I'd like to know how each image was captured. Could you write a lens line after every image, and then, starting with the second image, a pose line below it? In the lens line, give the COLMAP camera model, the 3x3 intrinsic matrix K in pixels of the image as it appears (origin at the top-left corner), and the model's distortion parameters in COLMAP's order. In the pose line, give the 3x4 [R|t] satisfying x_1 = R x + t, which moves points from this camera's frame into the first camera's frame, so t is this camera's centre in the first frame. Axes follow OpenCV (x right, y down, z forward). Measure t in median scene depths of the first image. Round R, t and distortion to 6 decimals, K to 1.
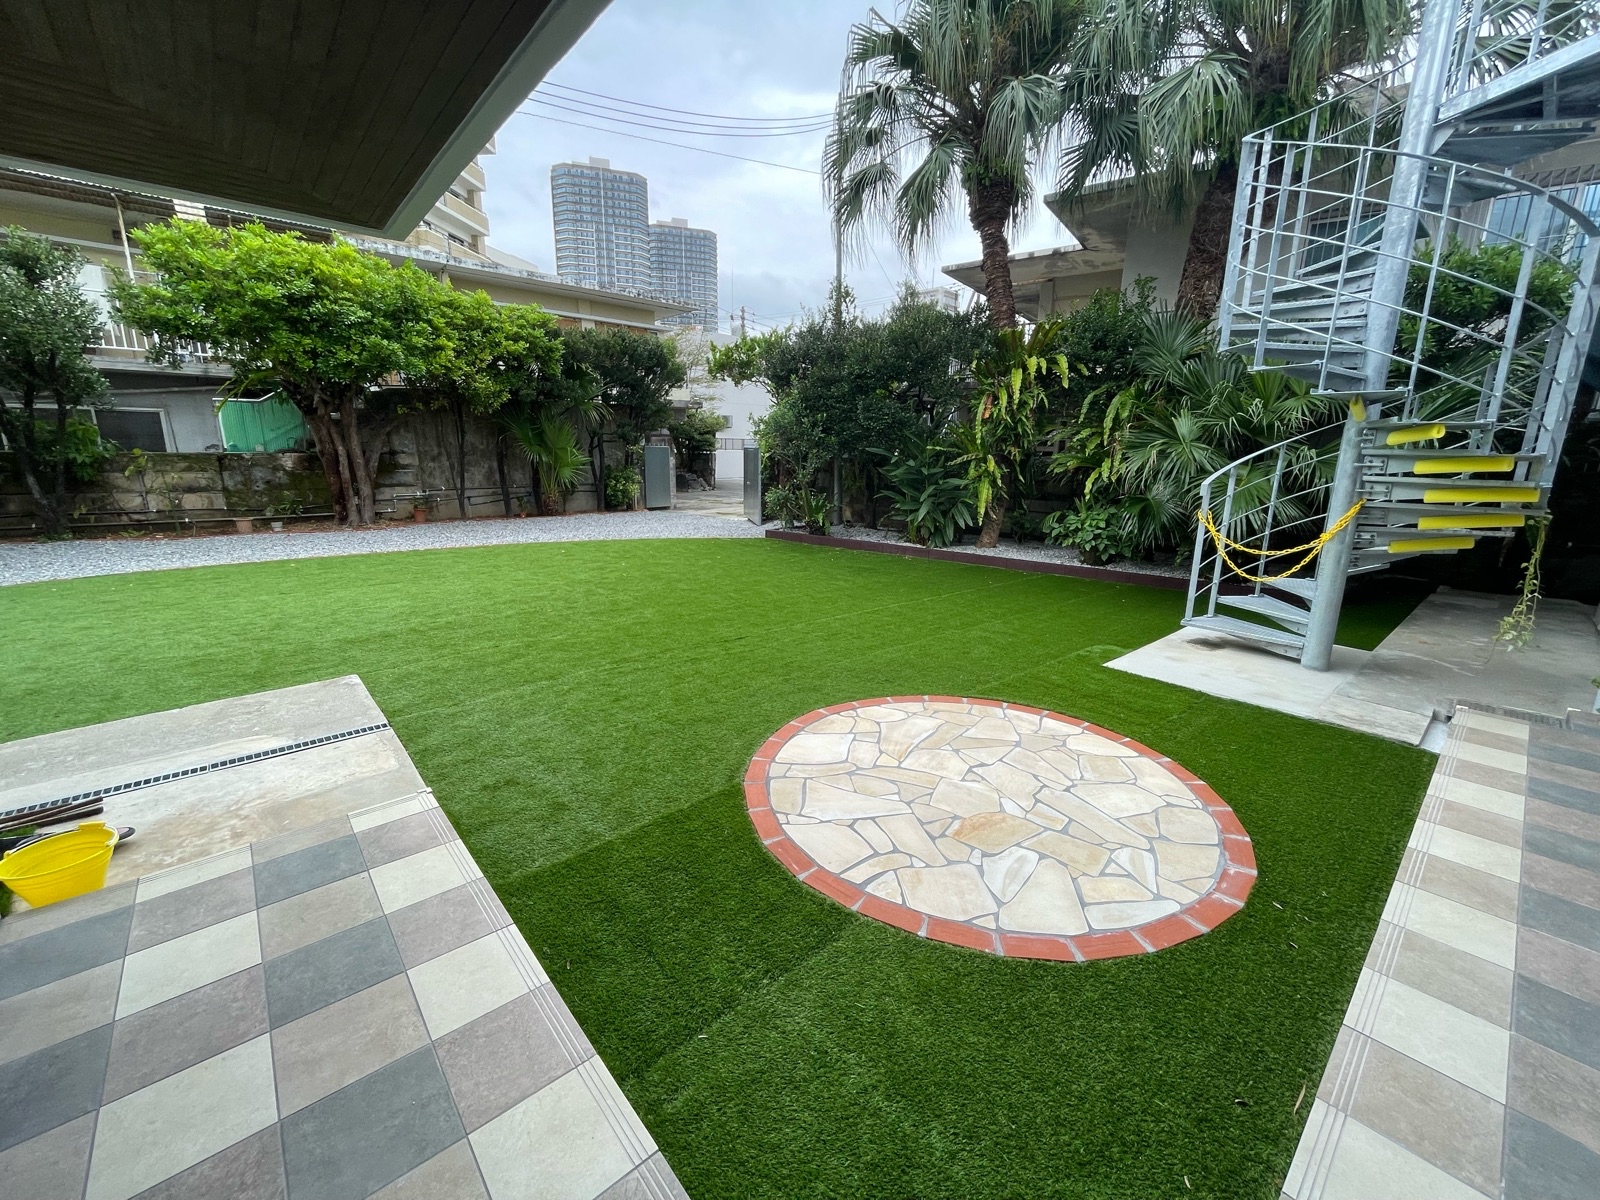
lens RADIAL K [[646.5, 0, 807.2], [0, 646.5, 596.2], [0, 0, 1]] dist [-0.001131, 0.000399]
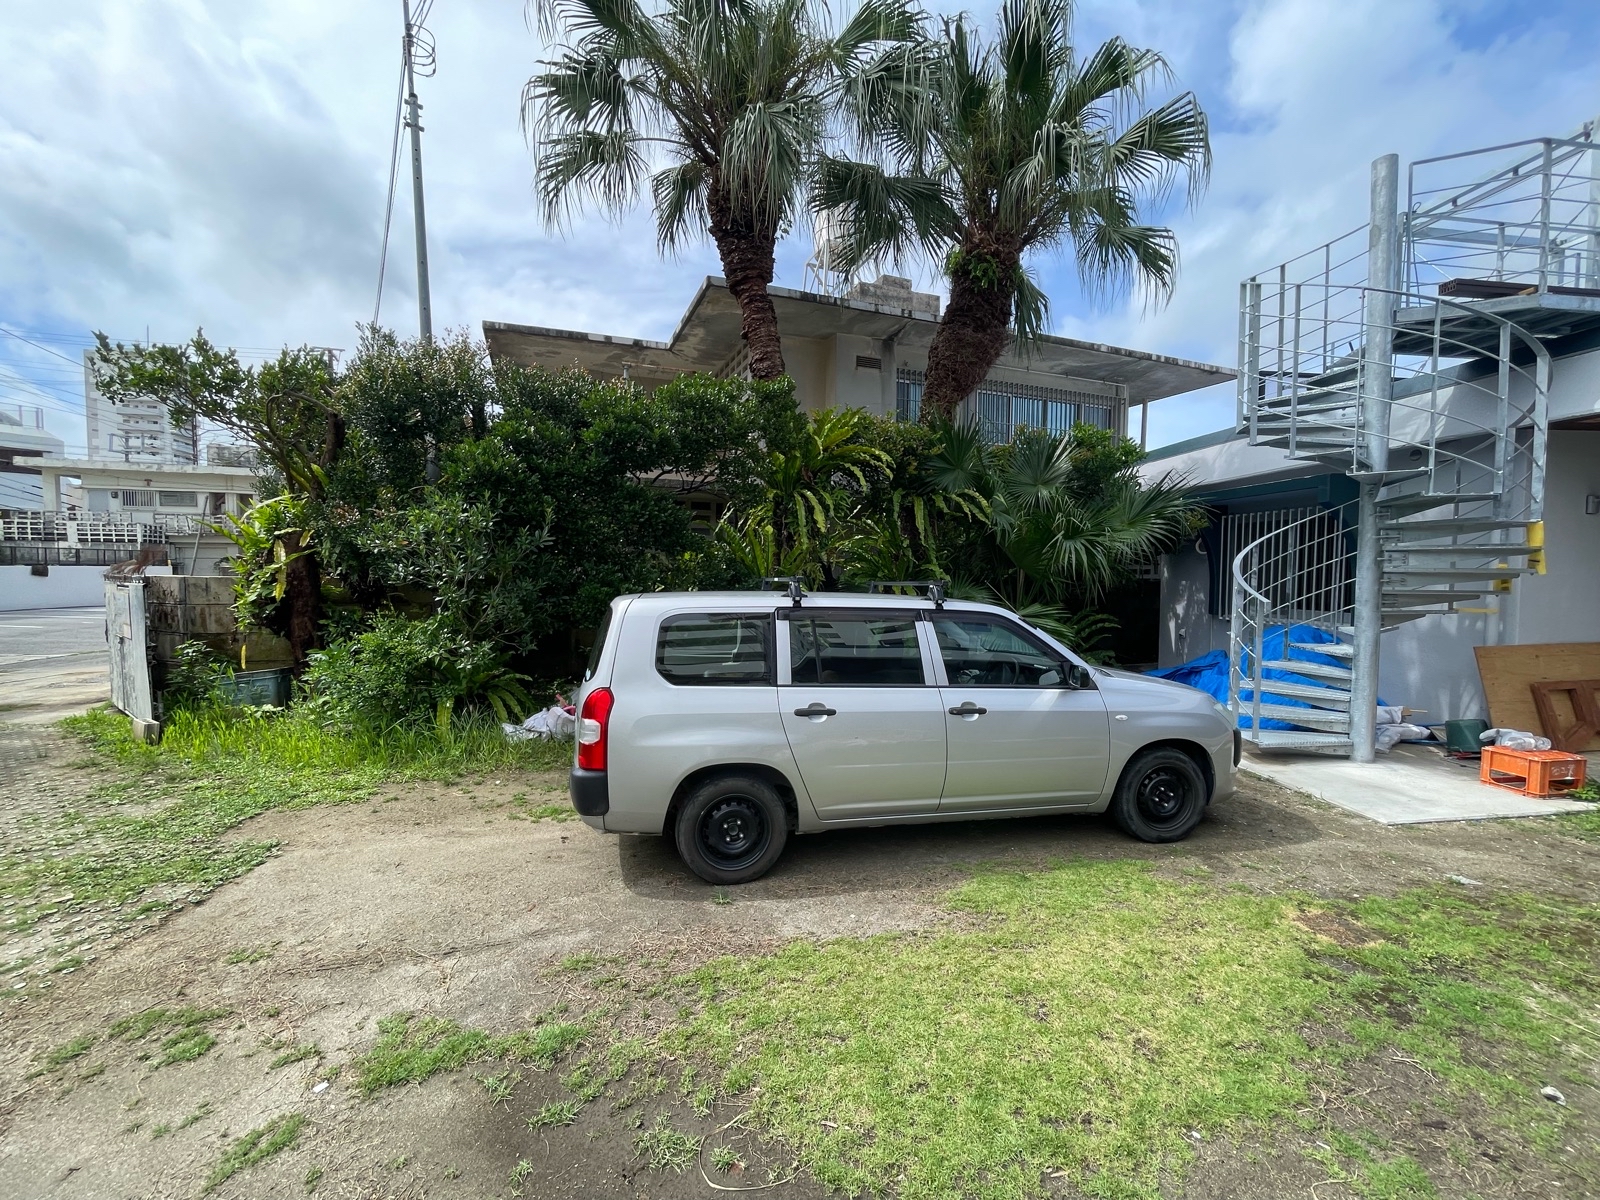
lens RADIAL K [[646.5, 0, 802.6], [0, 646.5, 598.5], [0, 0, 1]] dist [-0.001131, 0.000399]
pose [[0.561396, -0.048738, 0.826111, -0.568891], [0.181894, 0.981119, -0.065726, -0.227834], [-0.807310, 0.187163, 0.559662, 0.954750]]
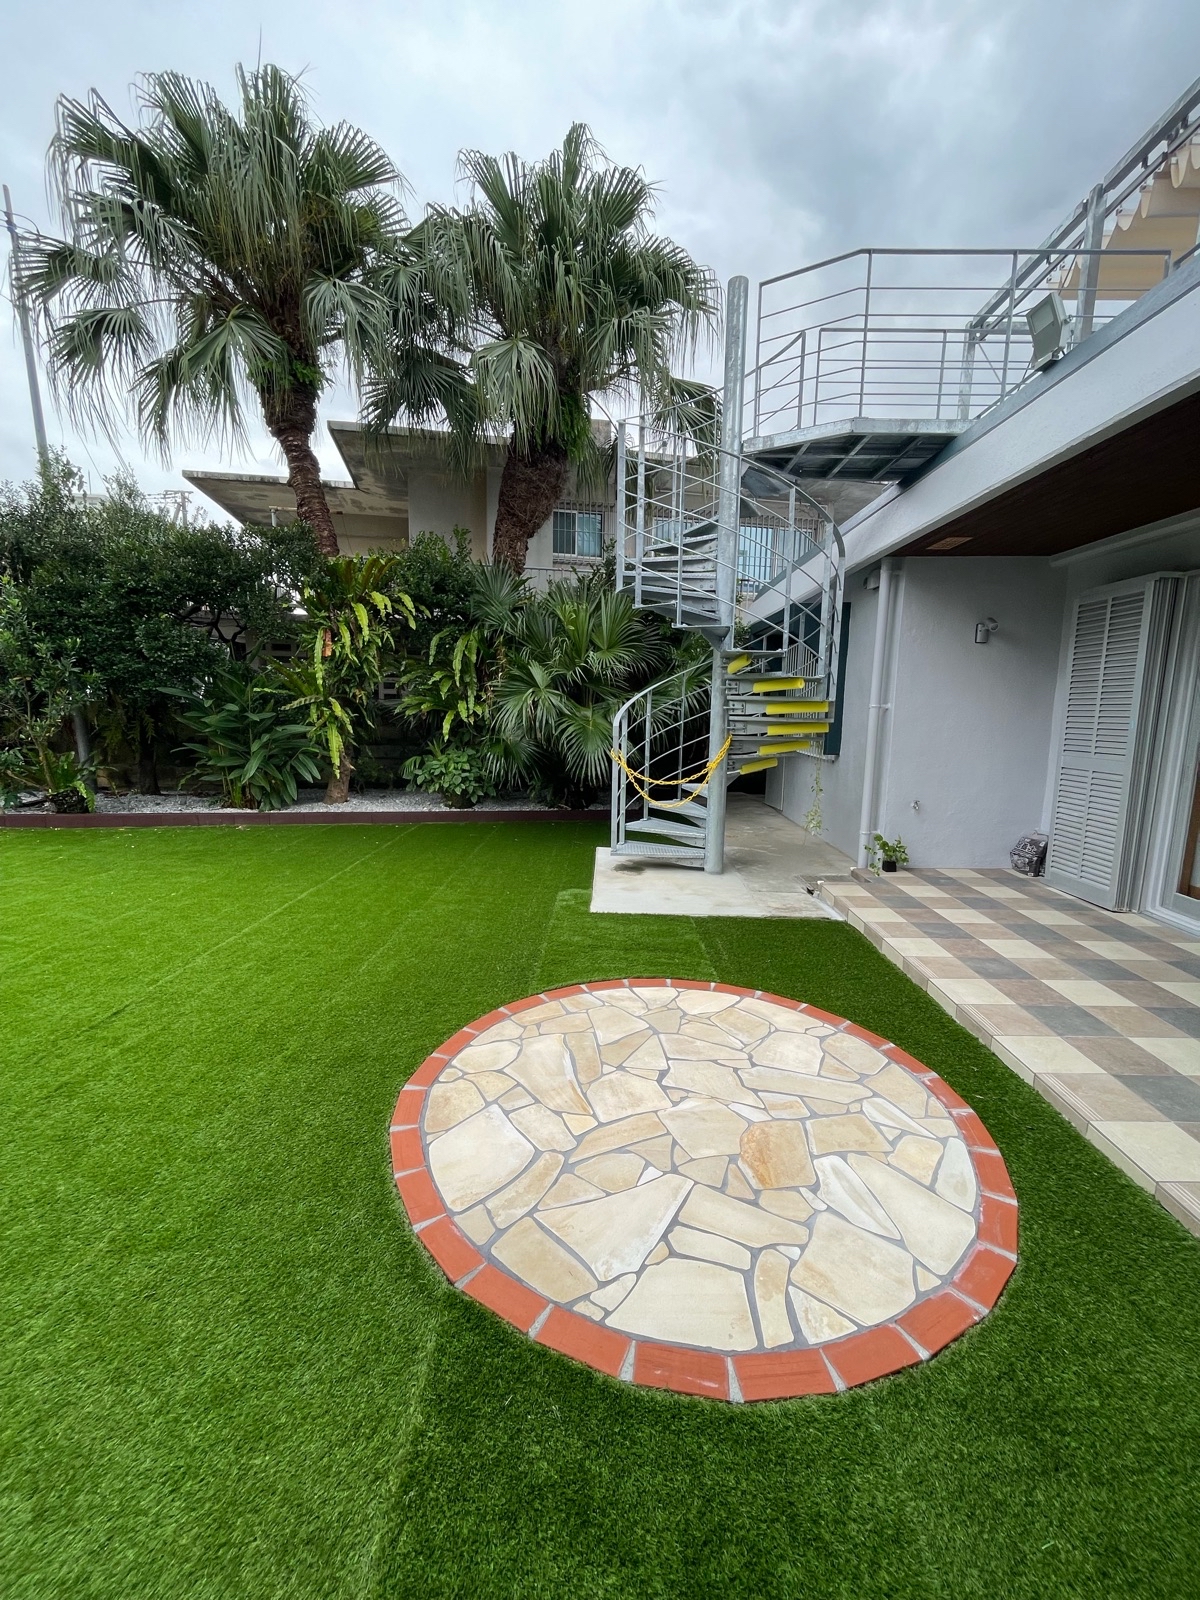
lens RADIAL K [[646.5, 0, 598.0], [0, 646.5, 802.3], [0, 0, 1]] dist [-0.001131, 0.000399]
pose [[0.682345, -0.118518, 0.721359, -0.199354], [0.154363, 0.987880, 0.016293, -0.063844], [-0.714547, 0.100234, 0.692370, 0.257597]]
